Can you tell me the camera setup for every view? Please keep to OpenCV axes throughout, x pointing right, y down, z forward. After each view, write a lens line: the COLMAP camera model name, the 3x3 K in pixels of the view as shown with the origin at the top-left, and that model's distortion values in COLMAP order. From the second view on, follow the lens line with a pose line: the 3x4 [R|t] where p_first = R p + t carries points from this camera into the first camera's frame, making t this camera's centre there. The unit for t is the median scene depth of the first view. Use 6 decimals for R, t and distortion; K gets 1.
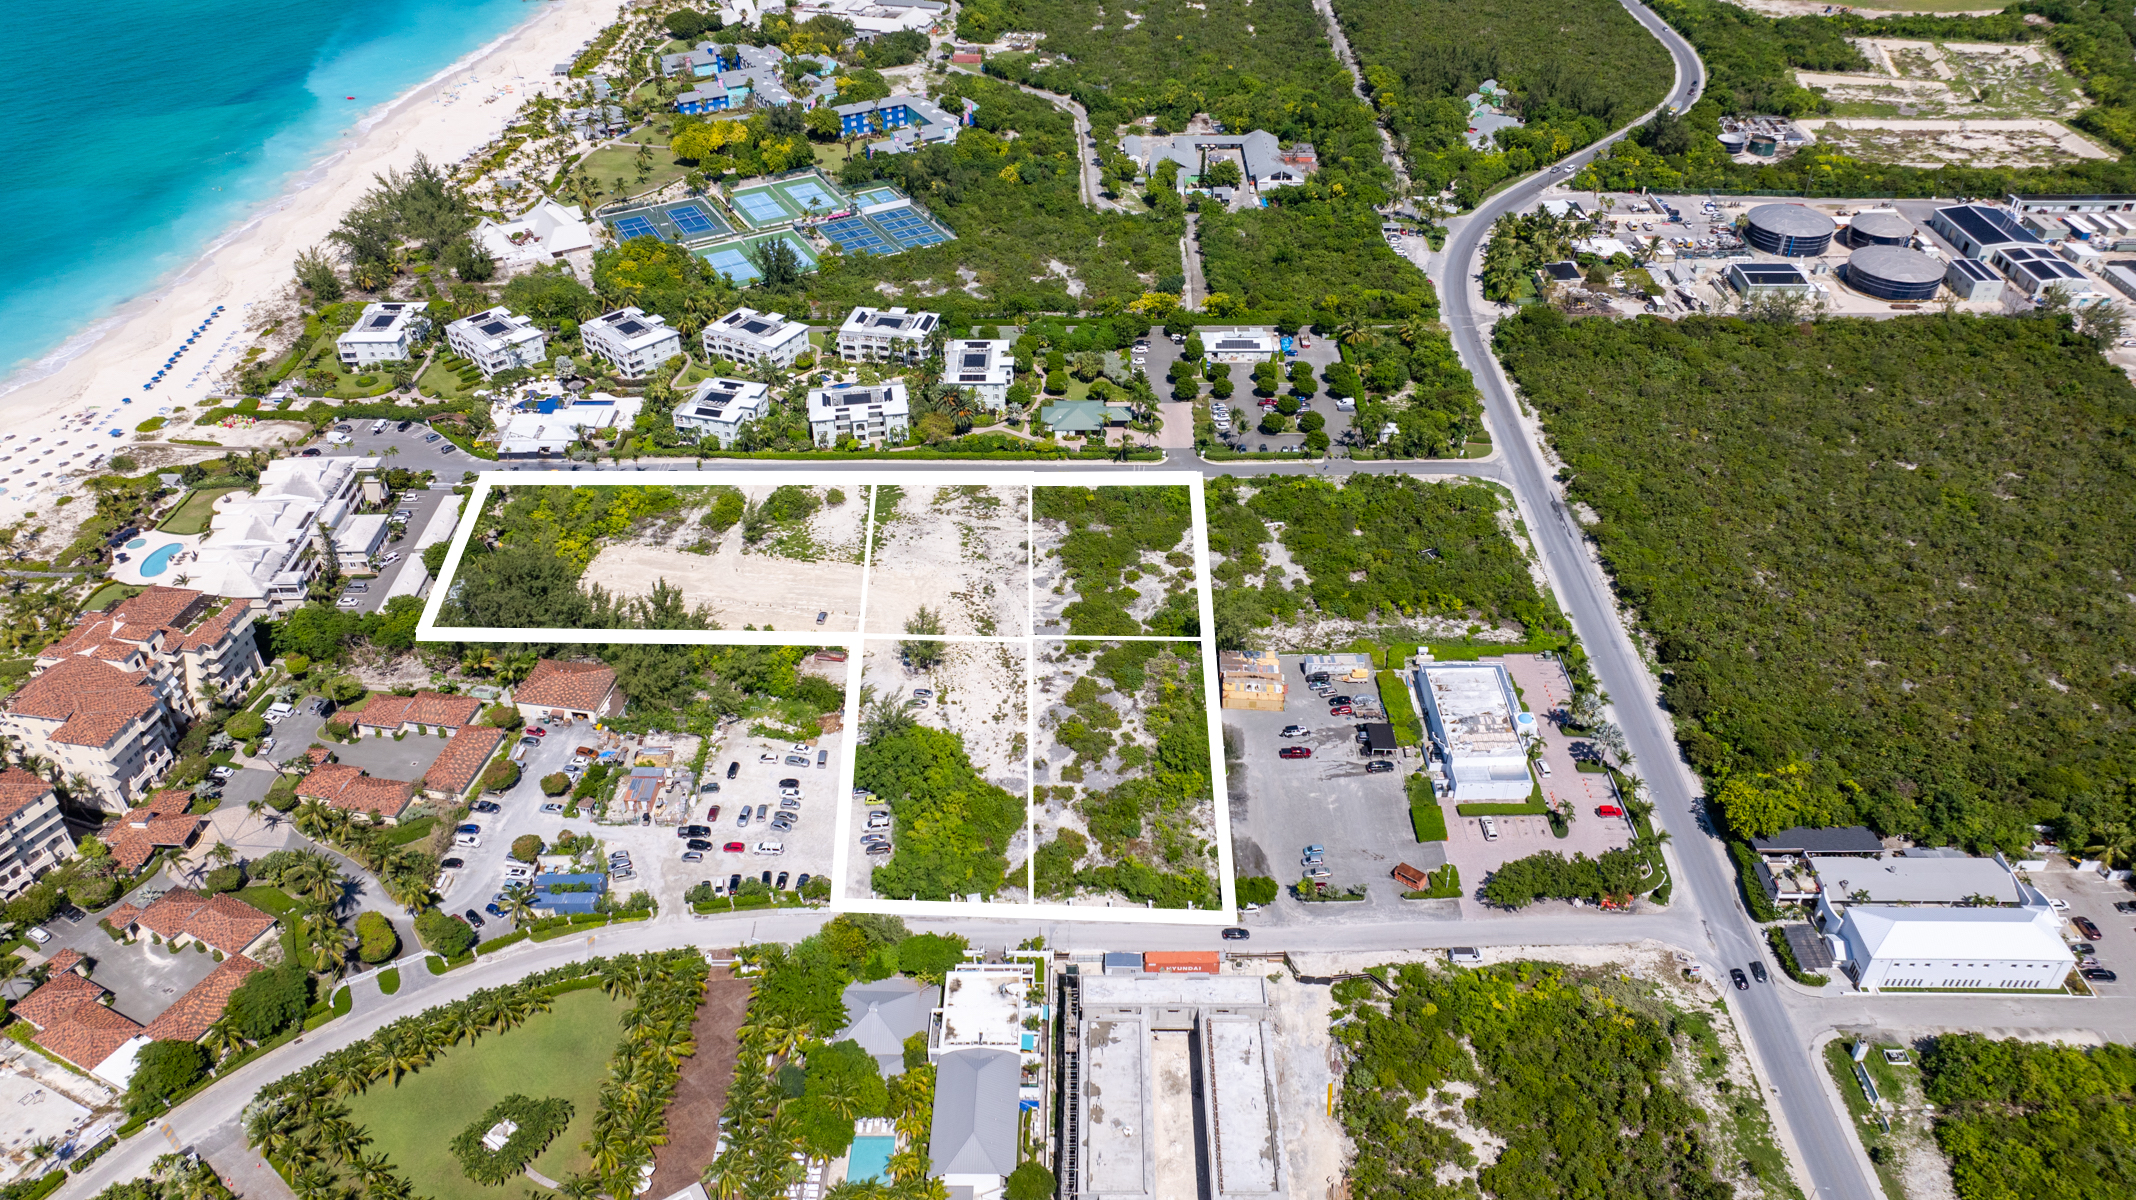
lens RADIAL K [[1500.4, 0, 1077.9], [0, 1500.4, 591.1], [0, 0, 1]] dist [-0.012603, -0.004799]
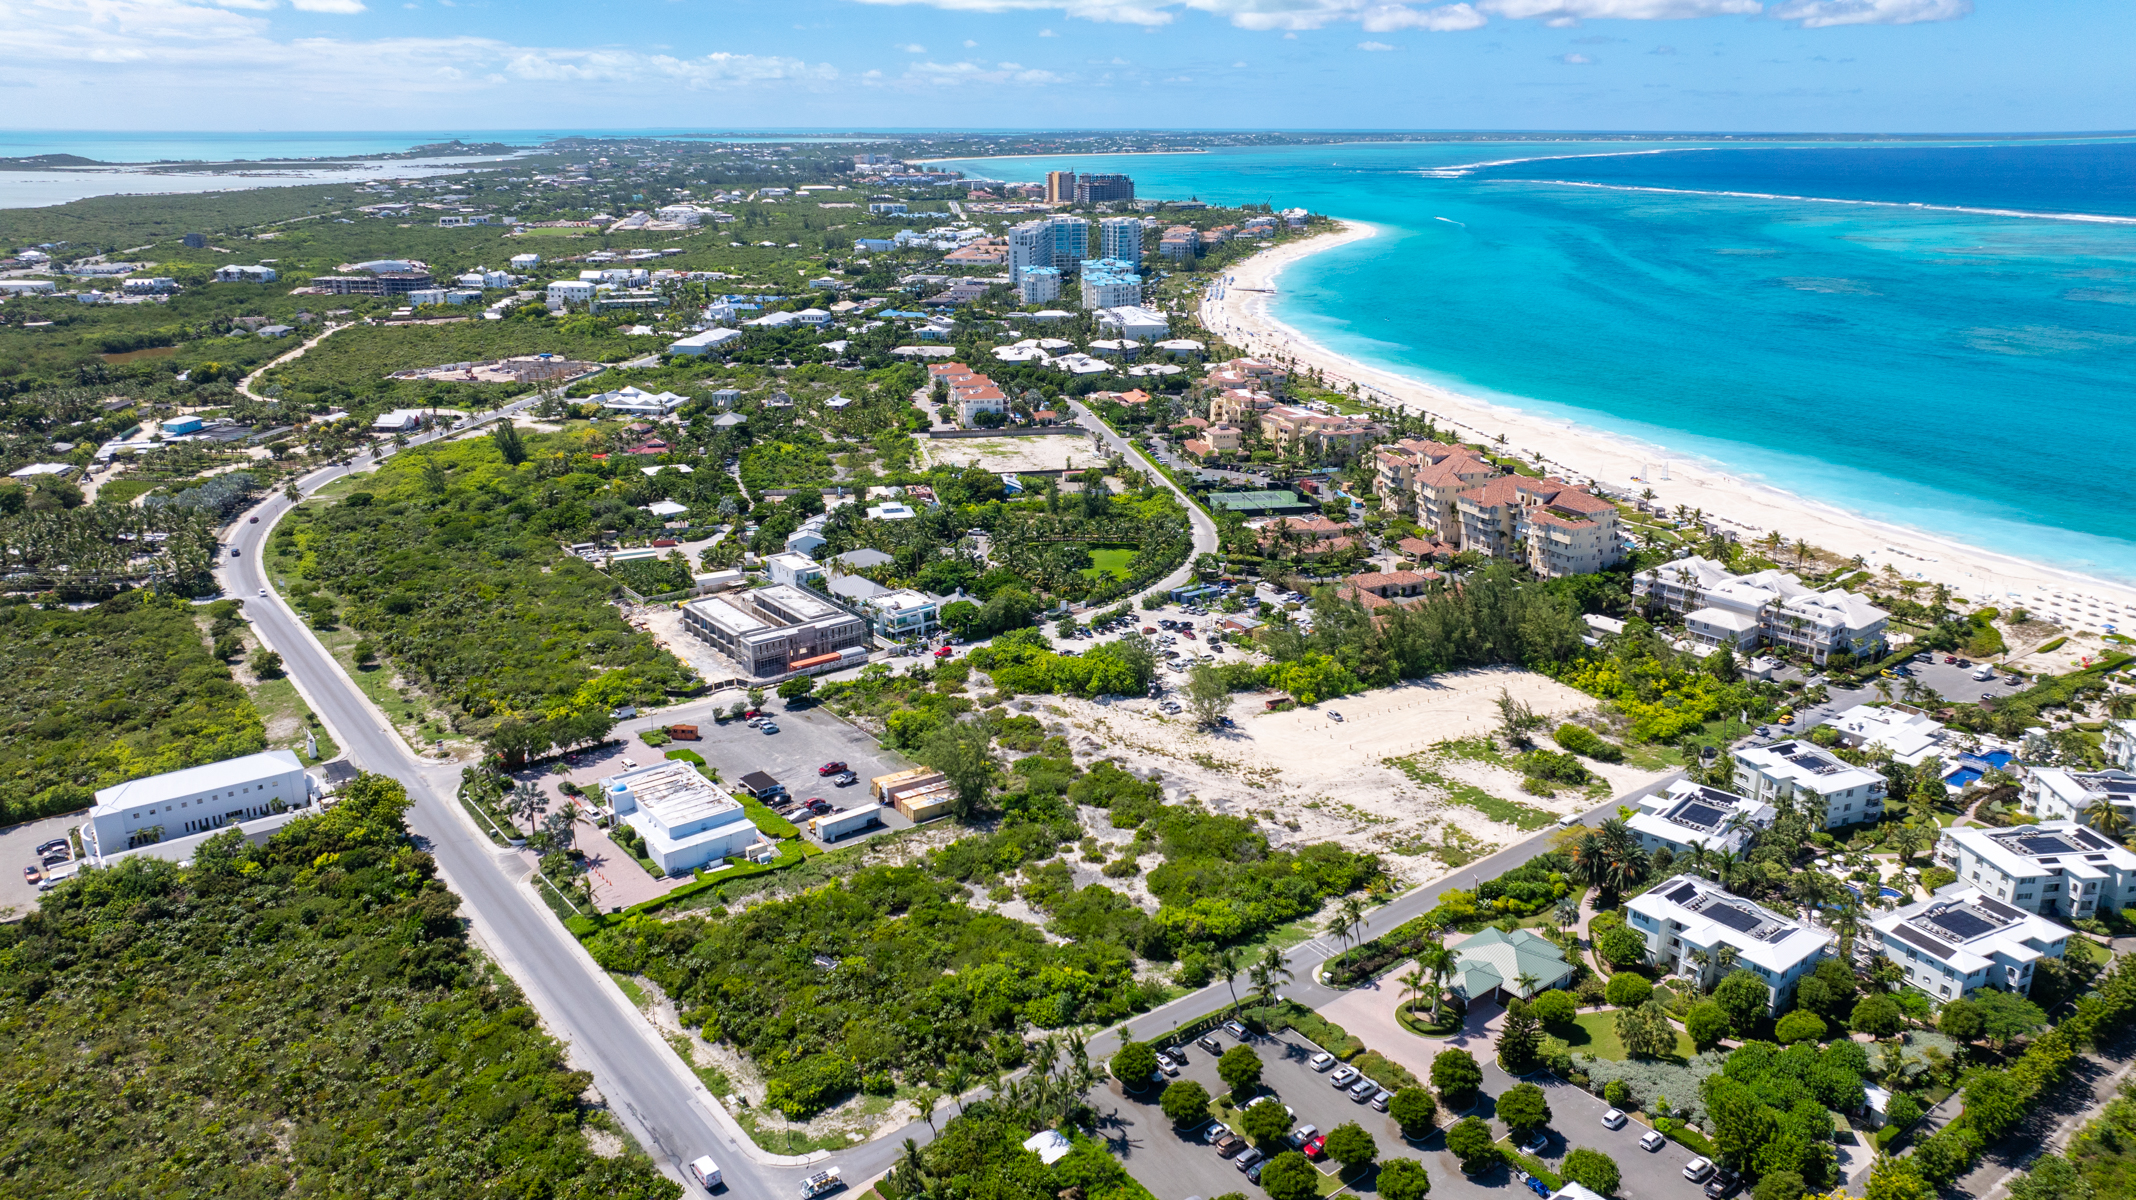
lens RADIAL K [[1500.4, 0, 1077.9], [0, 1500.4, 591.1], [0, 0, 1]] dist [-0.012603, -0.004799]
pose [[-0.784134, 0.190962, -0.590481, 0.521517], [-0.363293, 0.630161, 0.686233, -0.640252], [0.503142, 0.752616, -0.424756, 1.251705]]
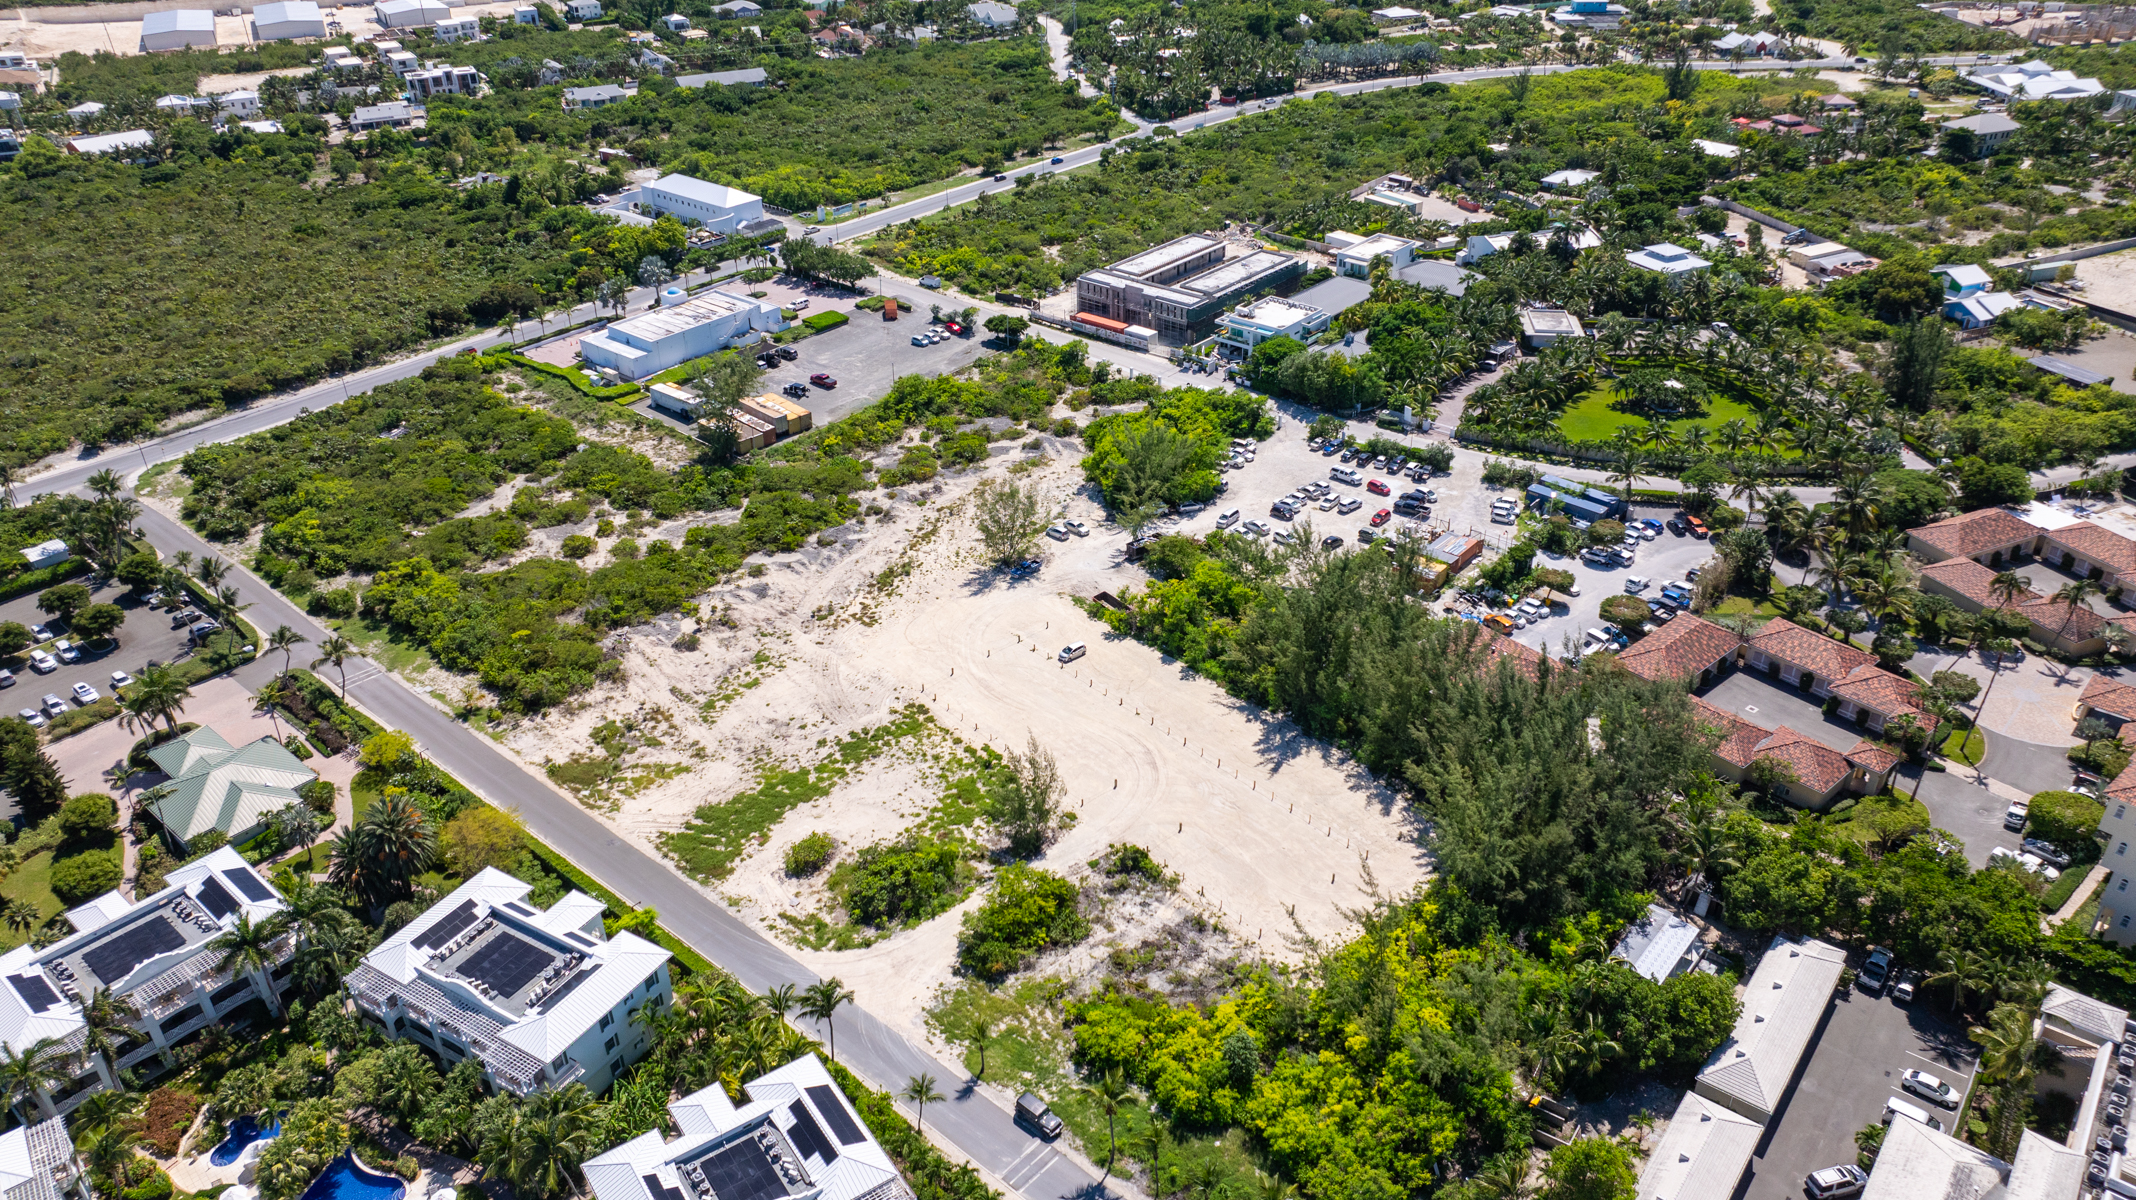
lens RADIAL K [[1489.5, 0, 1078.9], [0, 1489.5, 602.3], [0, 0, 1]] dist [-0.014795, -0.007517]
pose [[-0.767777, -0.313675, 0.558684, -0.494672], [0.392361, 0.459167, 0.797006, -0.463165], [-0.506529, 0.831128, -0.229464, 1.101860]]
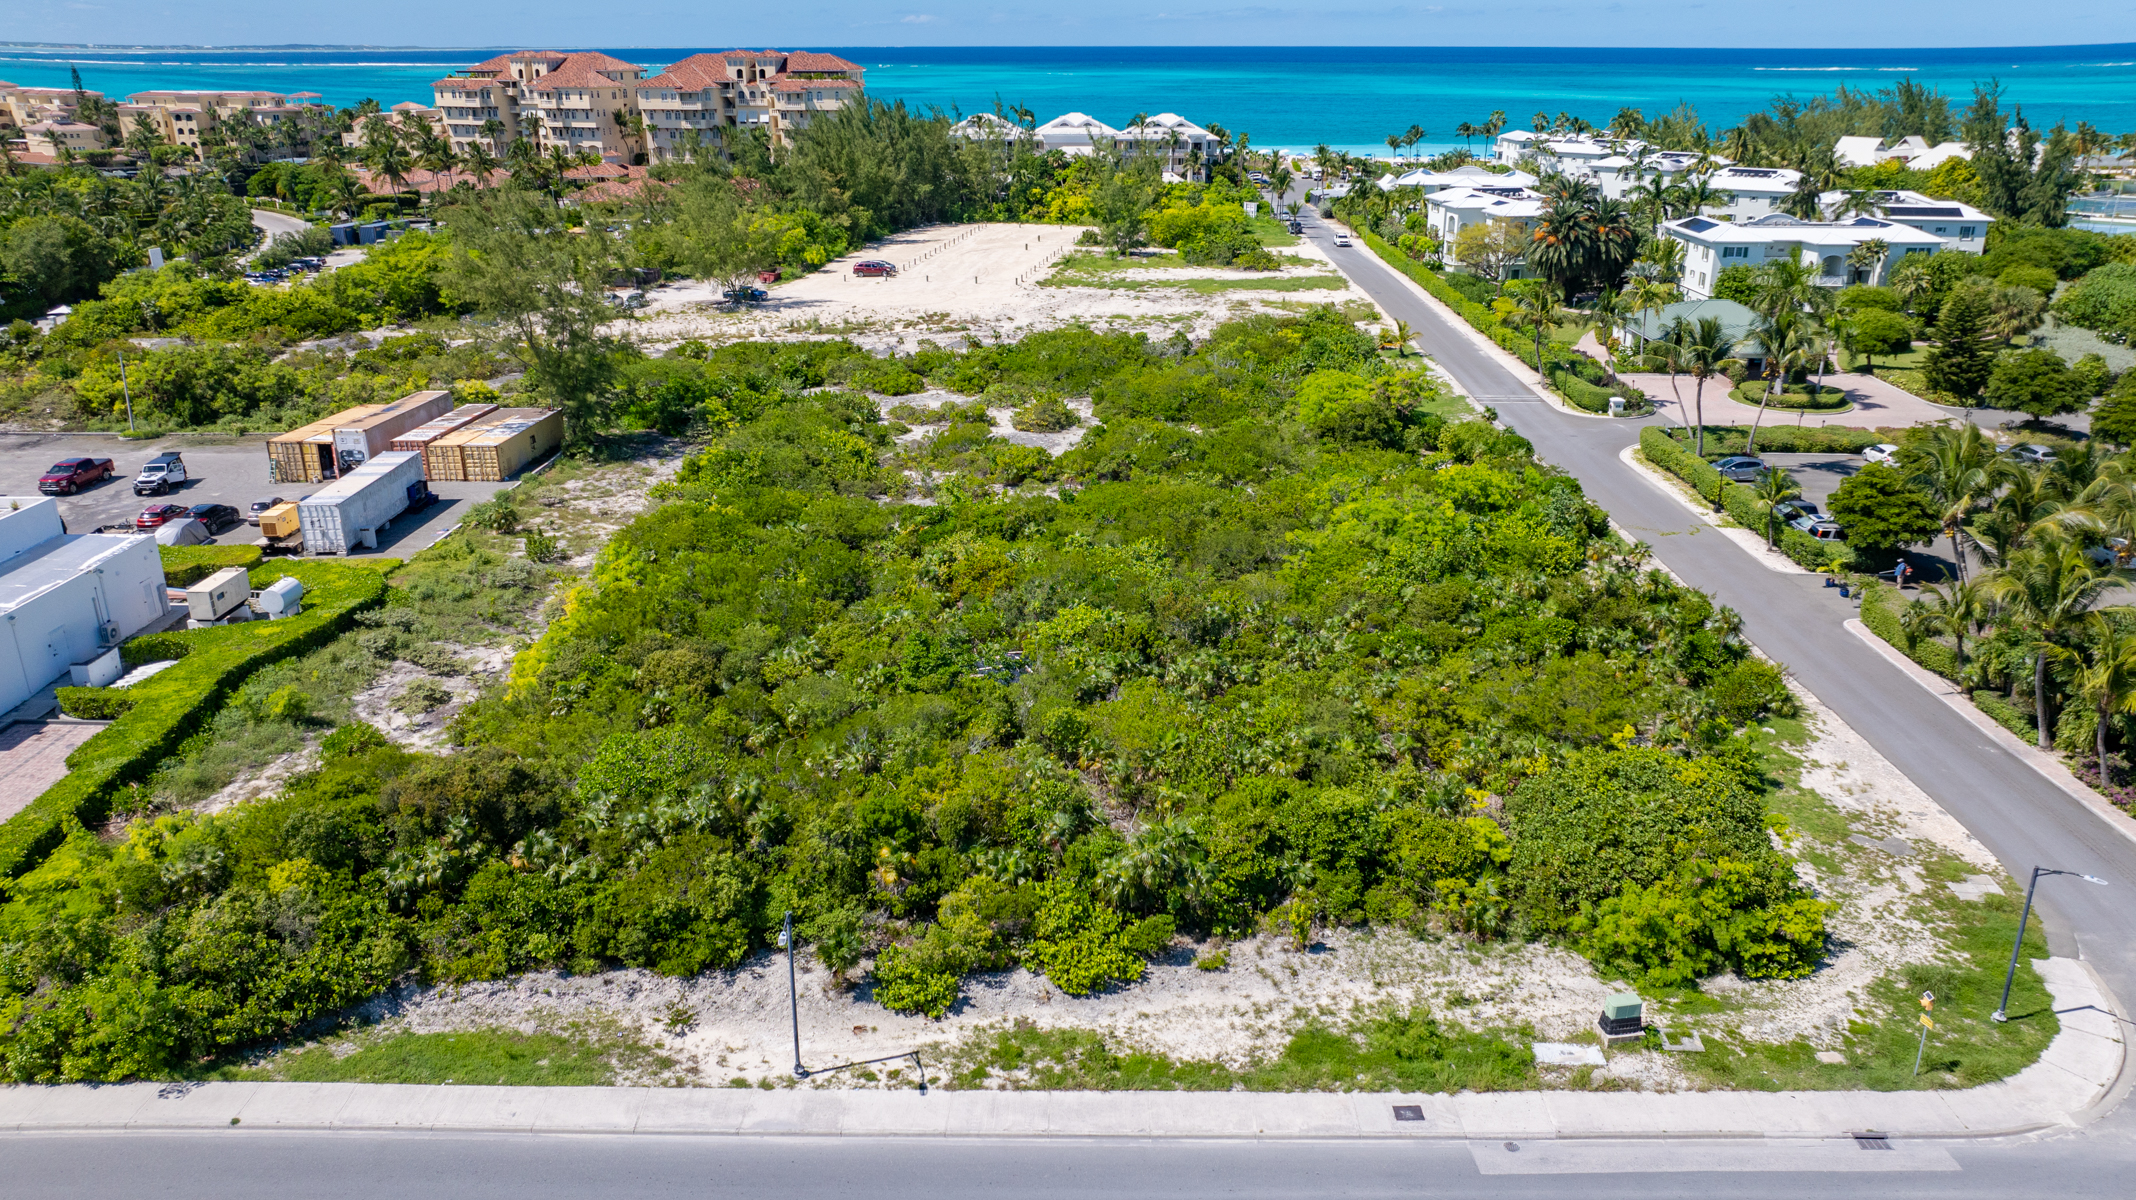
lens RADIAL K [[1517.8, 0, 1079.6], [0, 1517.8, 598.8], [0, 0, 1]] dist [-0.019068, -0.003248]
pose [[0.002529, 0.351035, -0.936359, 0.429658], [-0.589292, 0.757027, 0.282214, -0.096969], [0.807916, 0.551075, 0.208777, 0.994412]]
